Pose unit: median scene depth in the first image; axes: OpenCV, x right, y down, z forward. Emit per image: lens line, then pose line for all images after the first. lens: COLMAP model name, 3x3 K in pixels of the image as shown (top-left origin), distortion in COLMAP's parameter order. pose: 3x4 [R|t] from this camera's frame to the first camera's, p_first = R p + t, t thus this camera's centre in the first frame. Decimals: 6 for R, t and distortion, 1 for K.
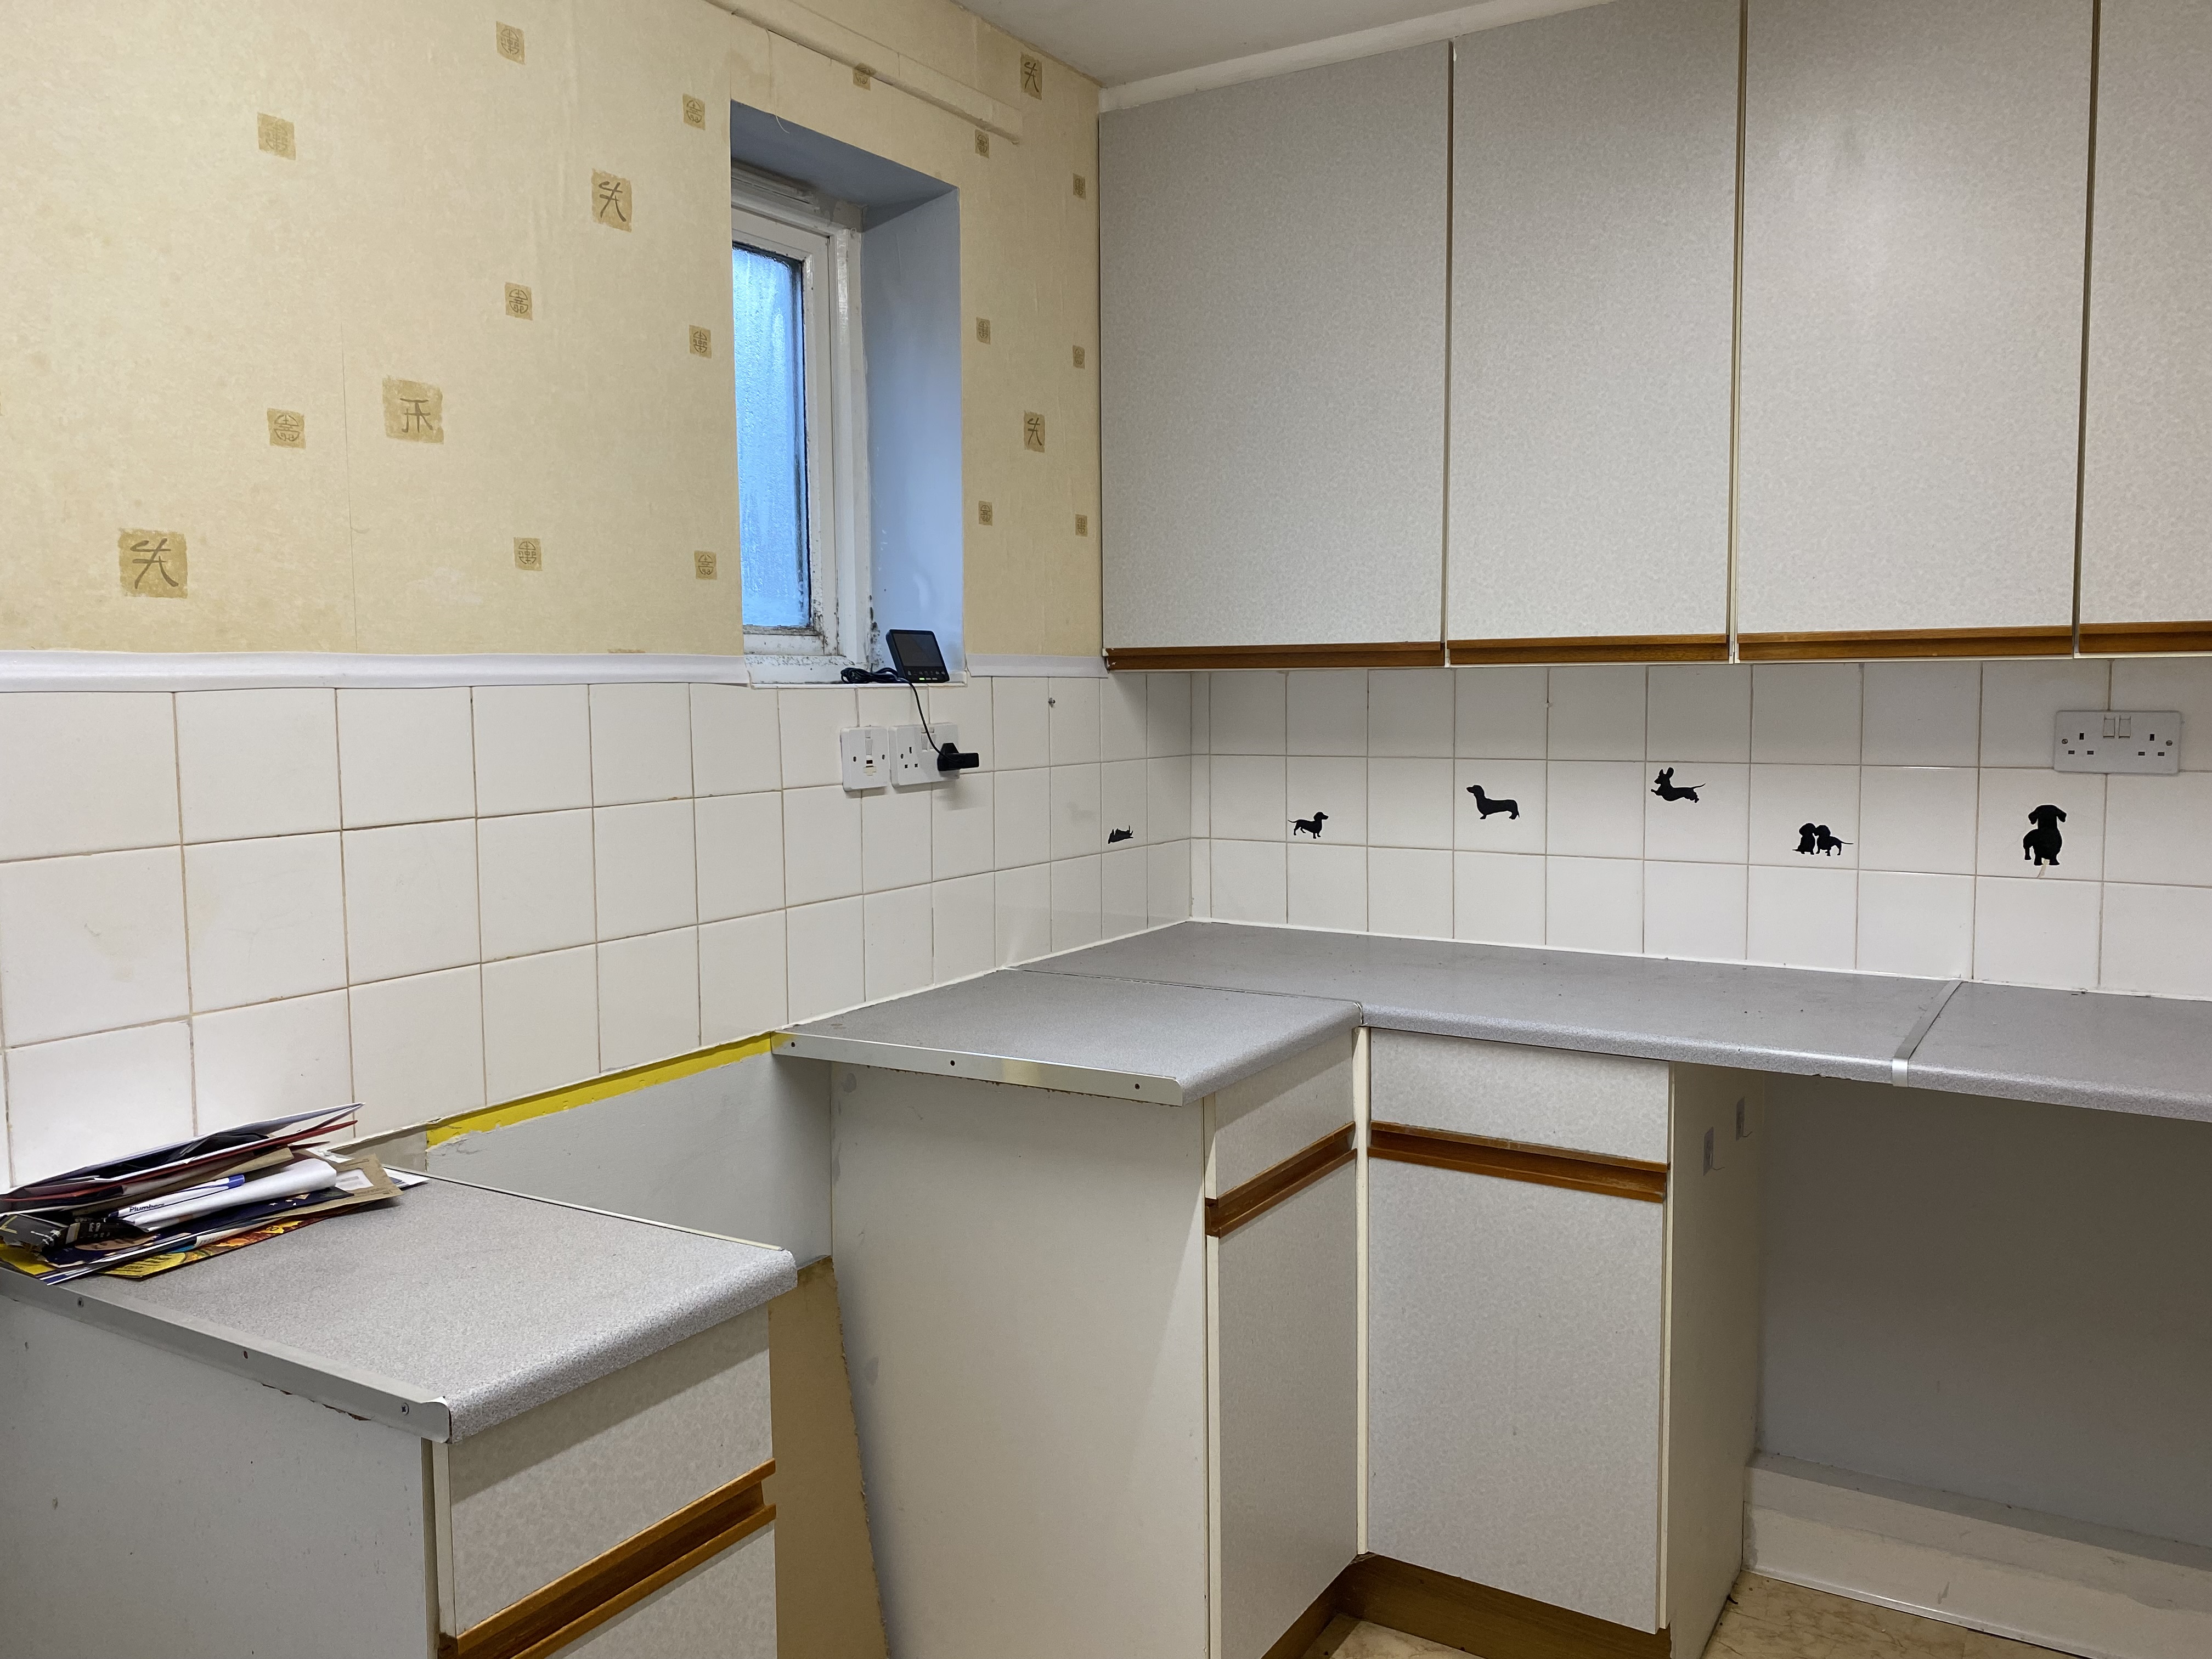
lens RADIAL K [[1703.1, 0, 1092.4], [0, 1703.1, 821.1], [0, 0, 1]] dist [0.060237, -0.048457]
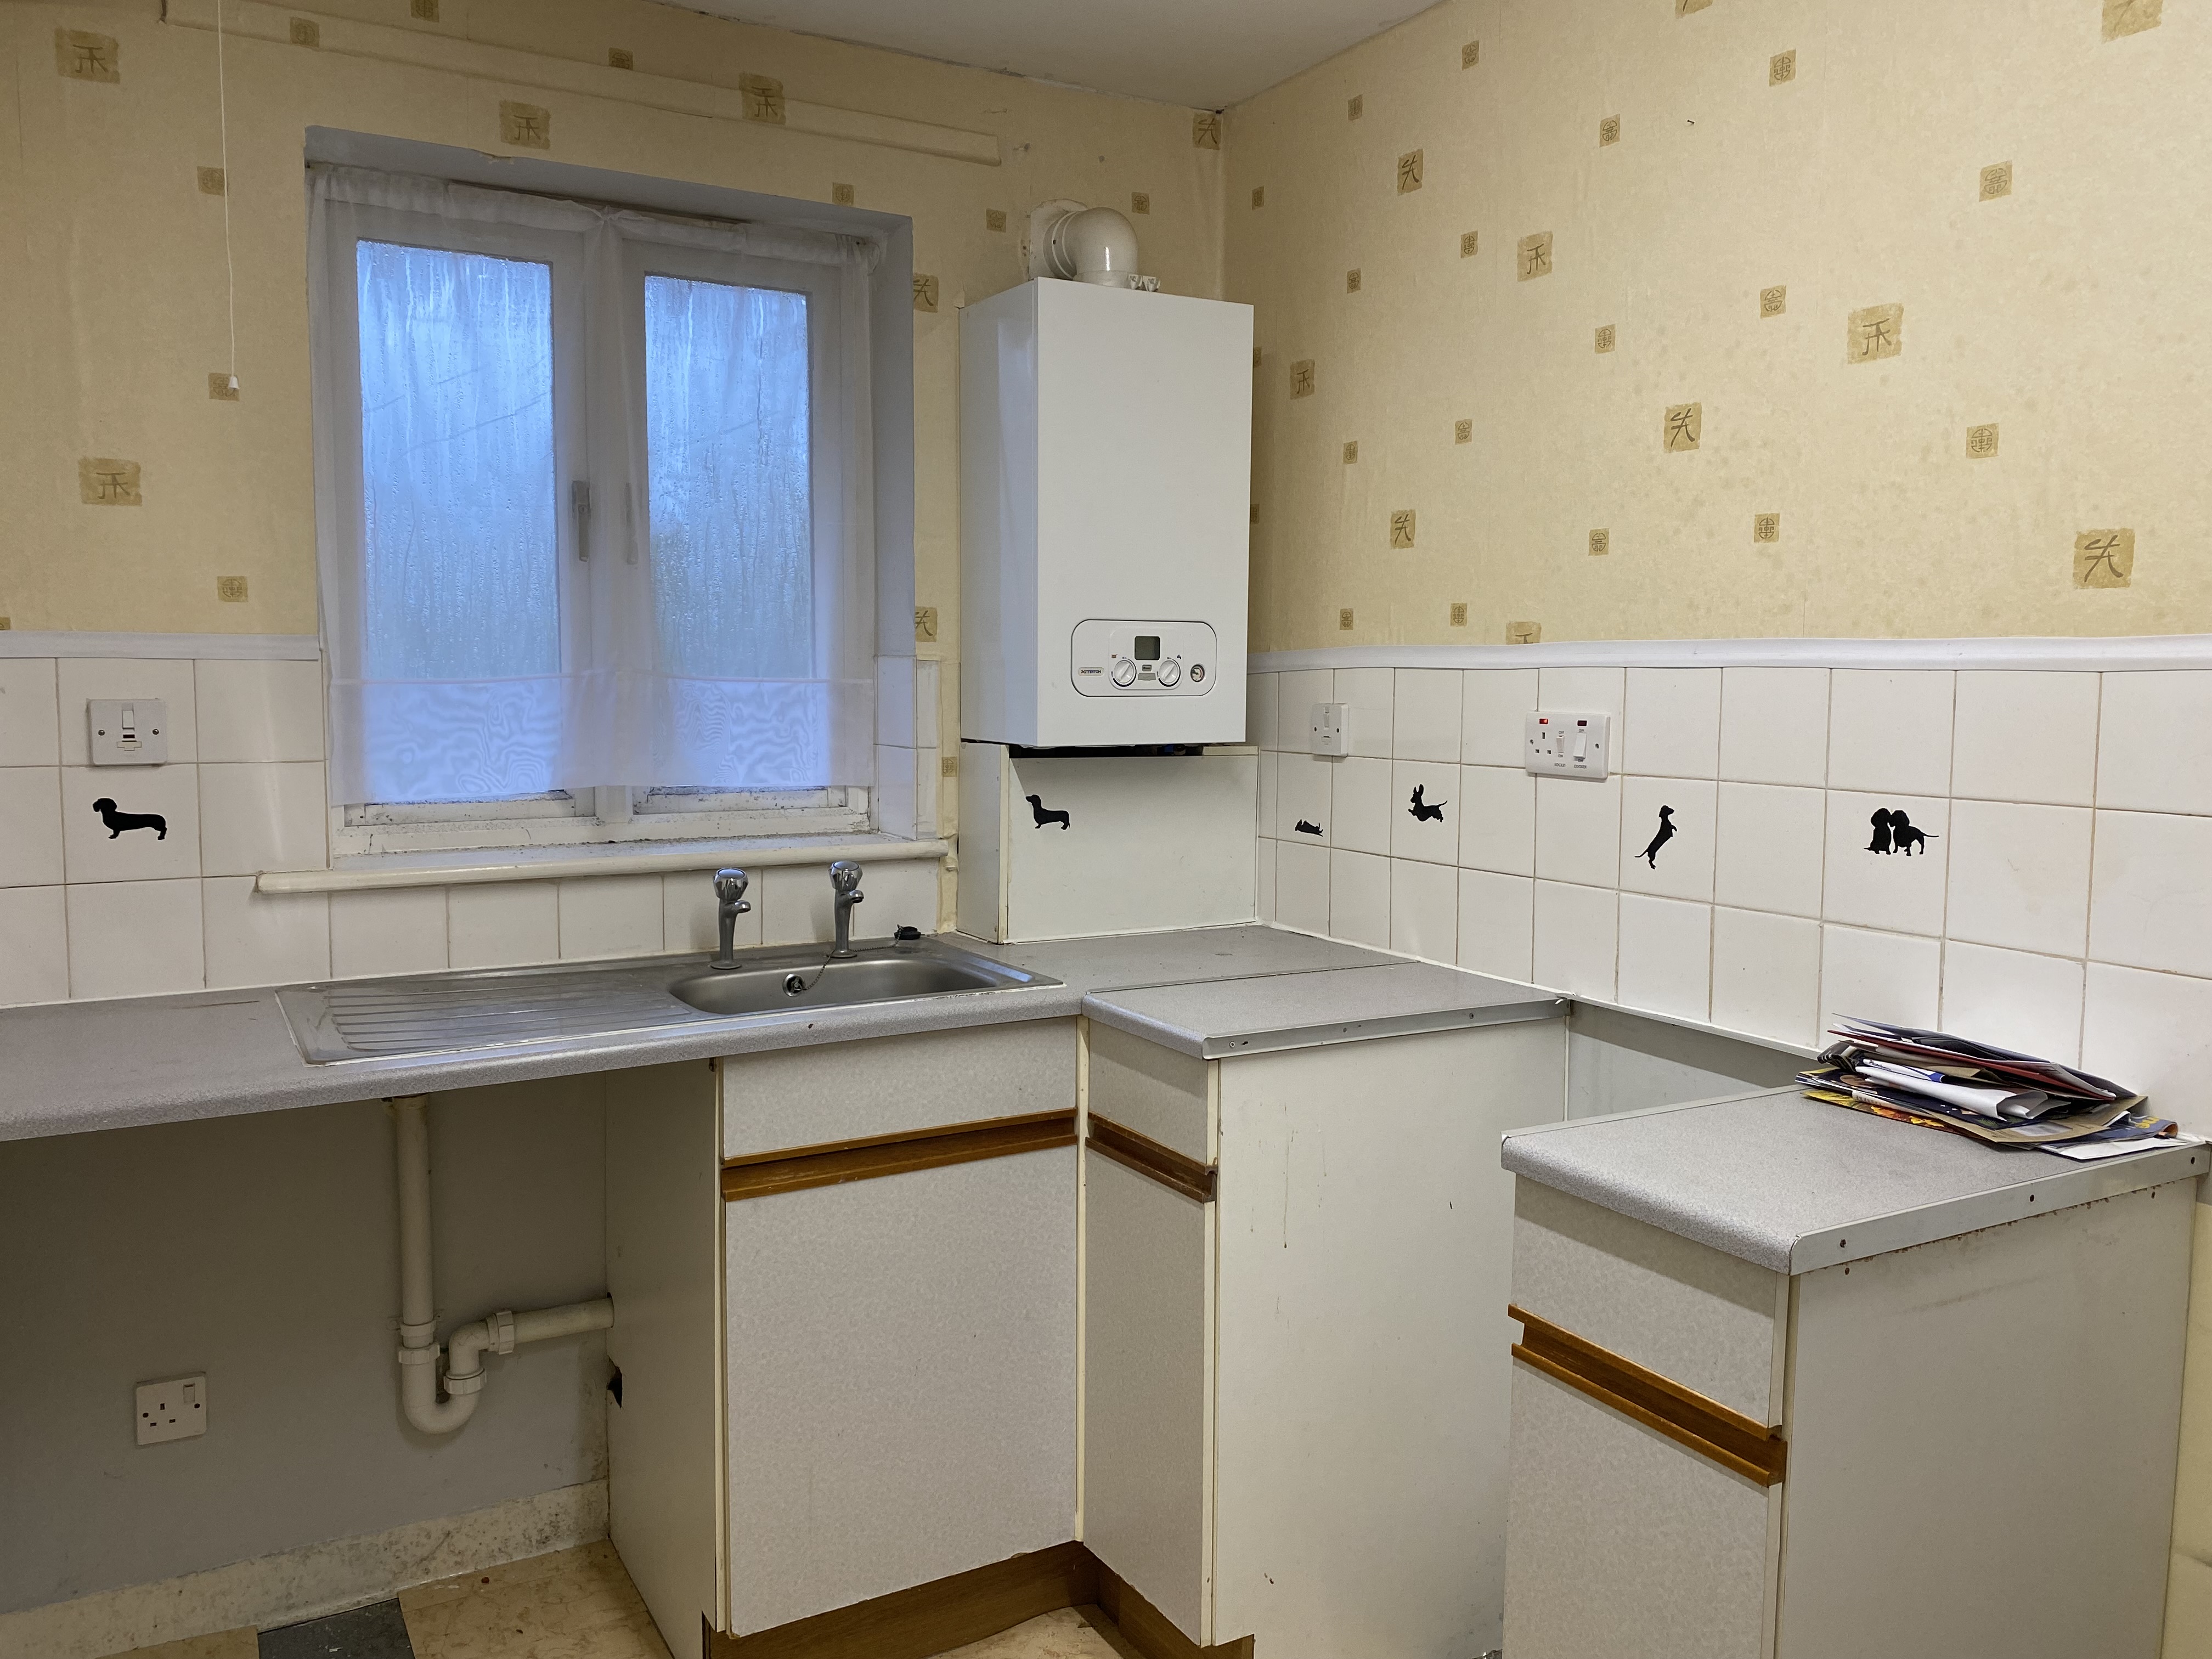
lens RADIAL K [[1703.1, 0, 1097.9], [0, 1703.1, 830.4], [0, 0, 1]] dist [0.060237, -0.048457]
pose [[-0.472386, 0.092918, -0.876480, 0.785979], [-0.074605, 0.986644, 0.144806, -0.088468], [0.878229, 0.133794, -0.459145, 0.969933]]
